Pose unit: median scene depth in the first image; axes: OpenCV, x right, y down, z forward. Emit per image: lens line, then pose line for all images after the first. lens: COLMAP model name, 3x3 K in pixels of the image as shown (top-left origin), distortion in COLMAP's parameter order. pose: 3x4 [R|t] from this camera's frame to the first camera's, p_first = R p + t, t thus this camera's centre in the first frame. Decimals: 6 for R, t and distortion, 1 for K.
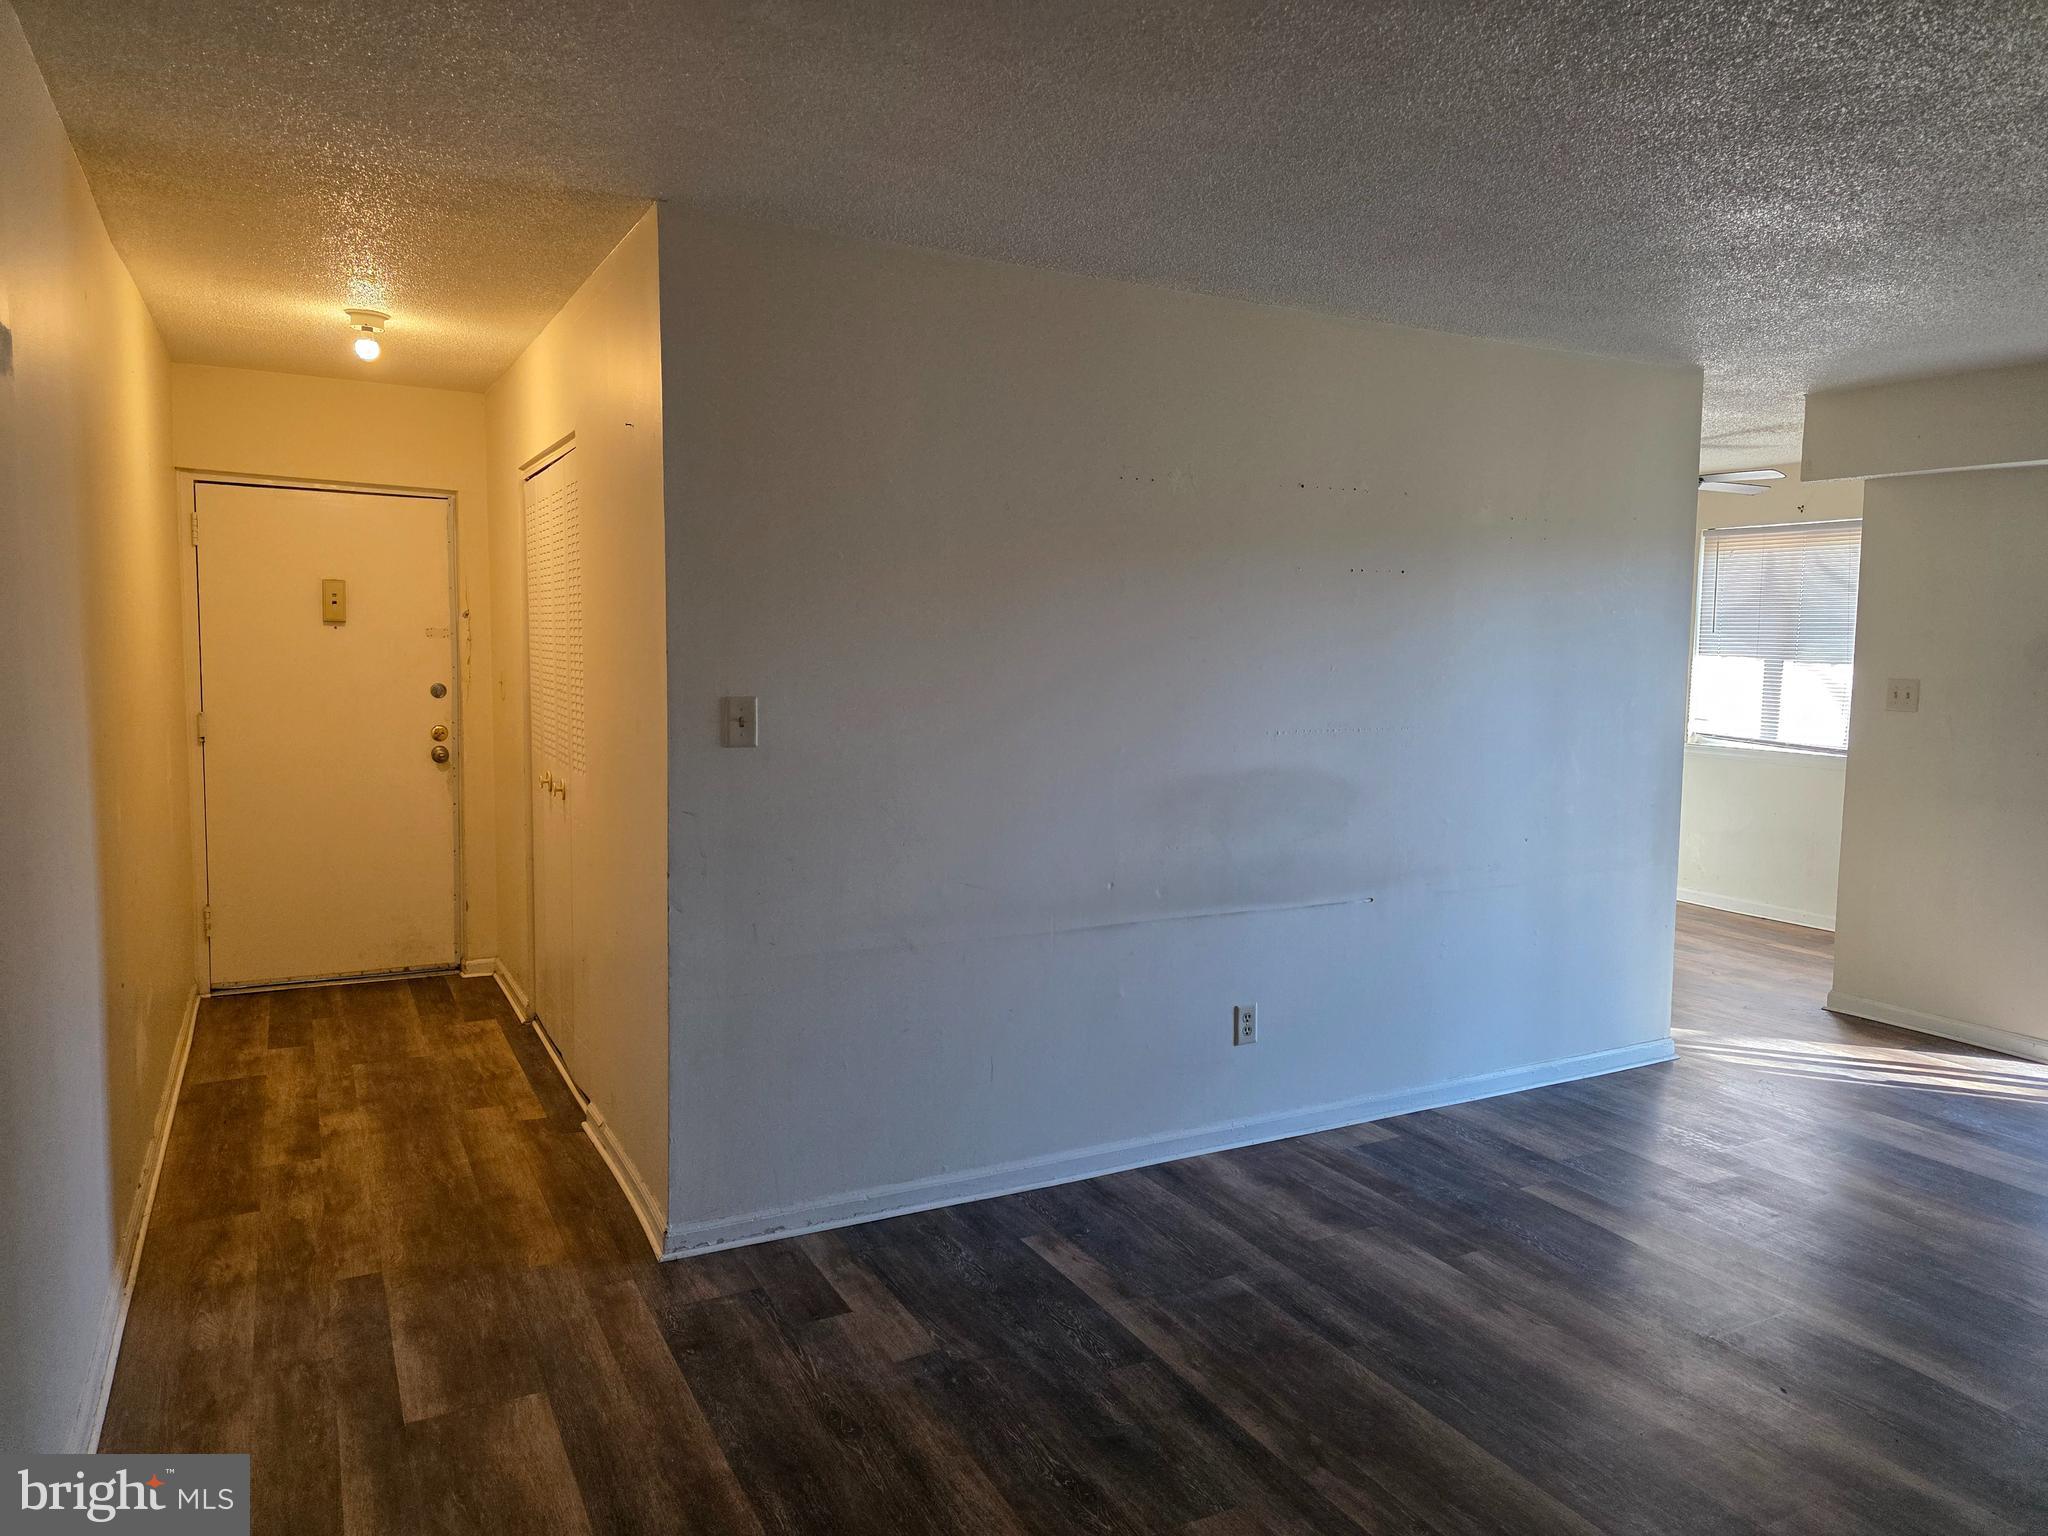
lens RADIAL K [[1383.1, 0, 1041.4], [0, 1383.1, 726.8], [0, 0, 1]] dist [0.065509, -0.055485]
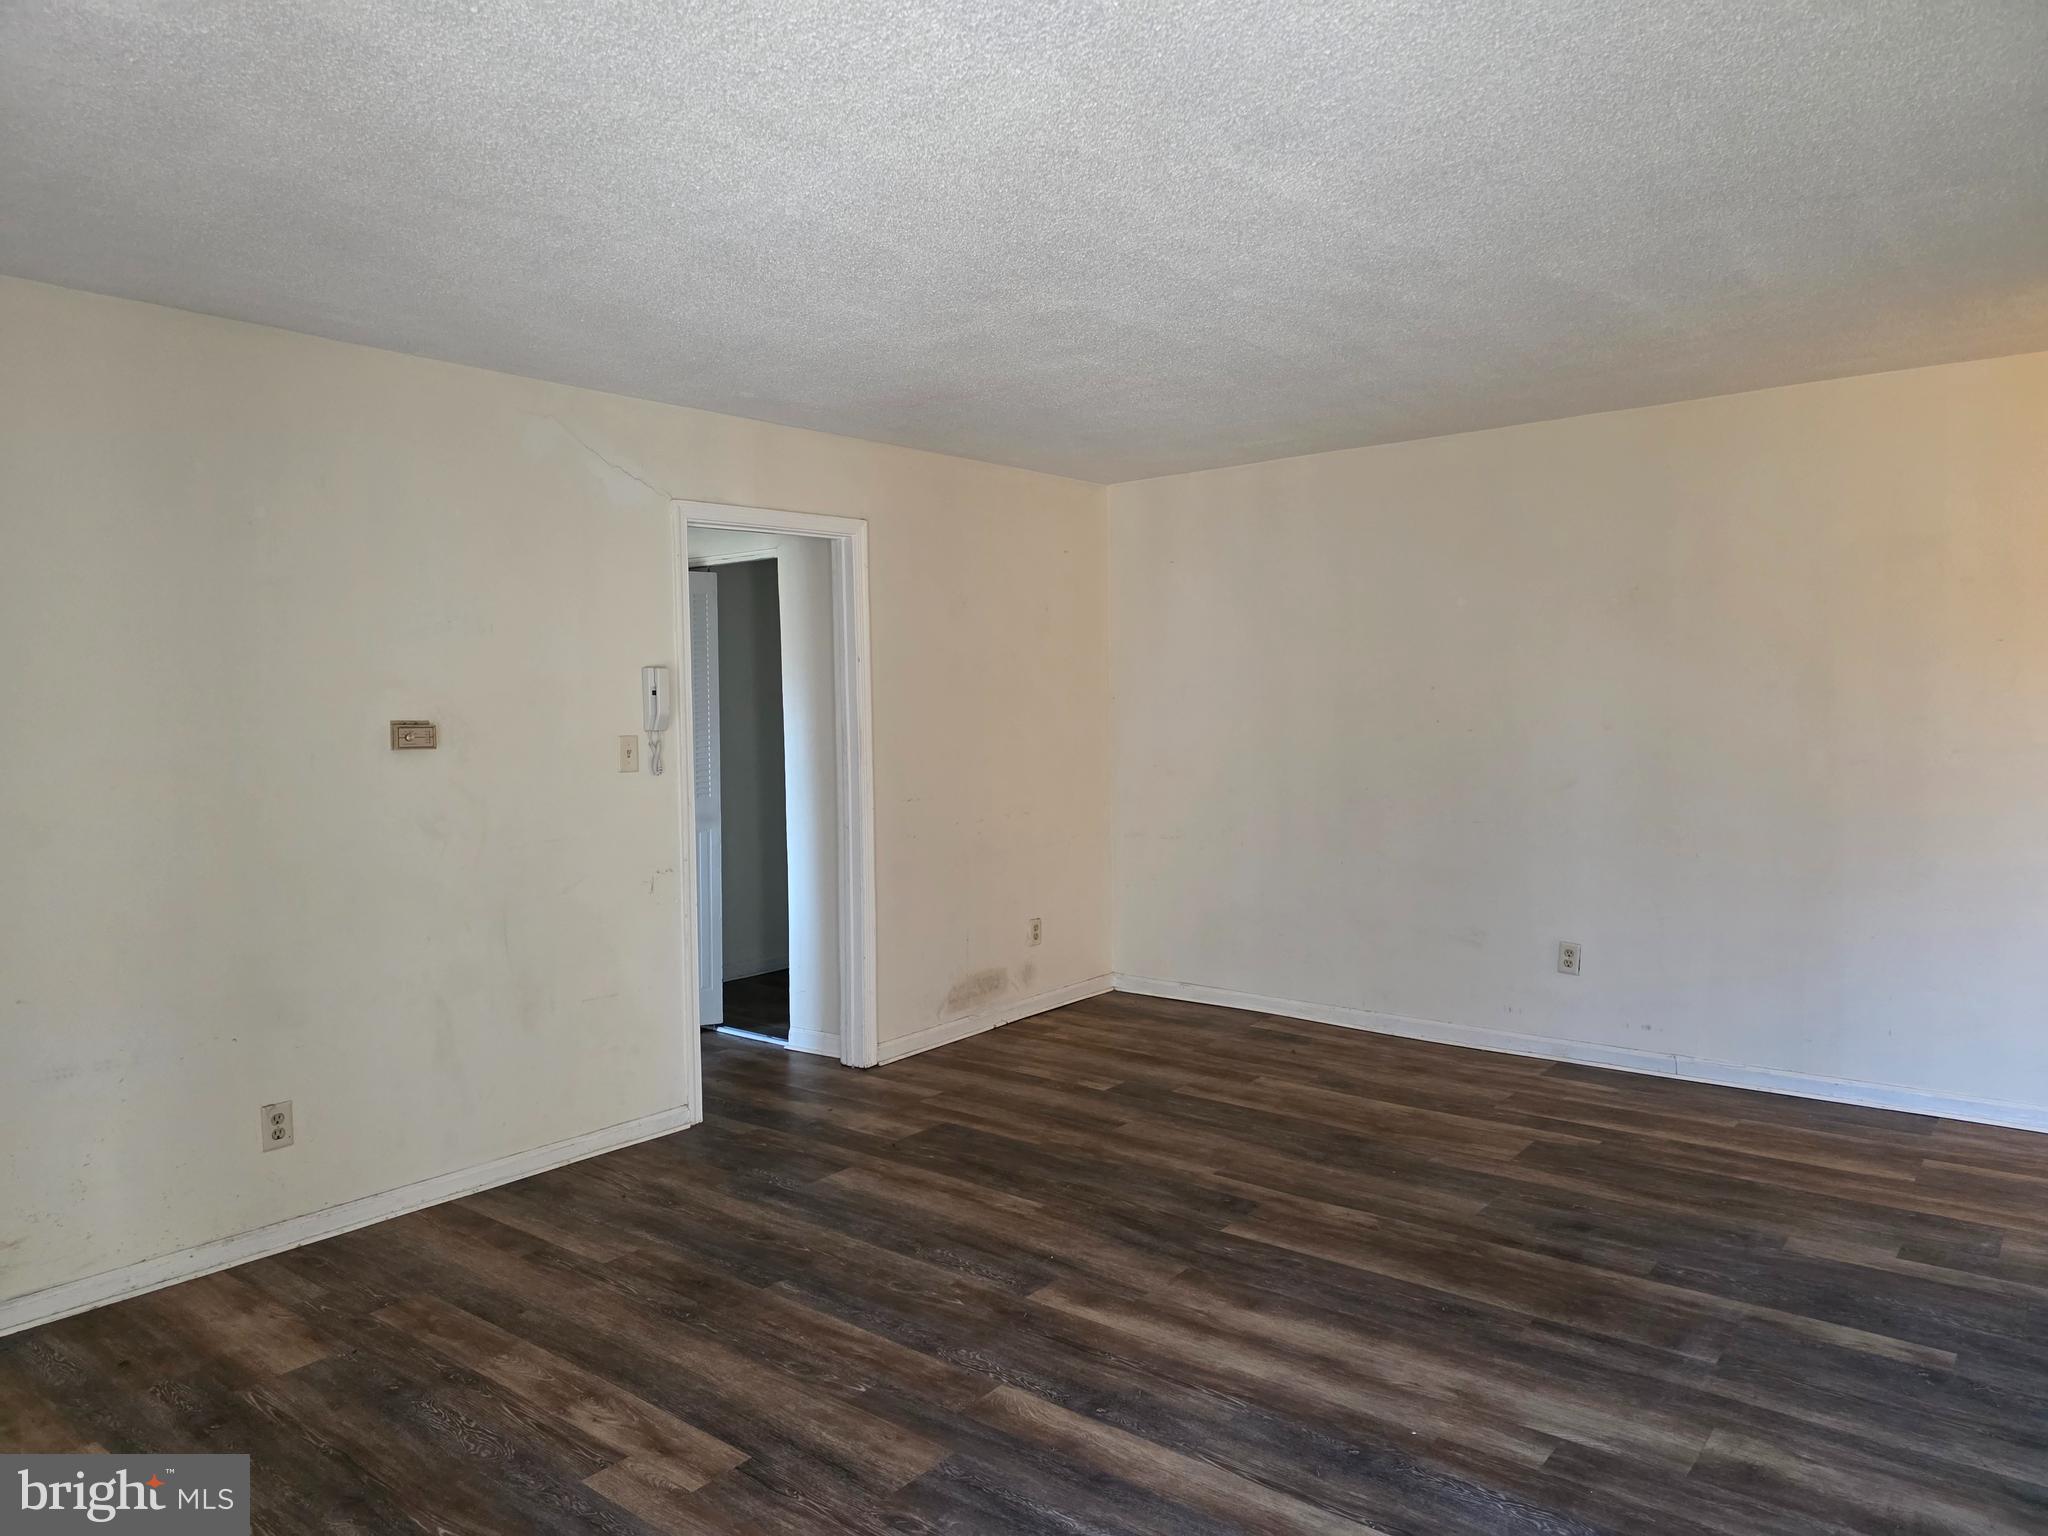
lens RADIAL K [[1383.1, 0, 1013.4], [0, 1383.1, 765.1], [0, 0, 1]] dist [0.065509, -0.055485]
pose [[-0.922826, 0.018702, -0.384763, 0.963427], [-0.021025, 0.994887, 0.098783, -0.081374], [0.384644, 0.099249, -0.917714, 1.732372]]
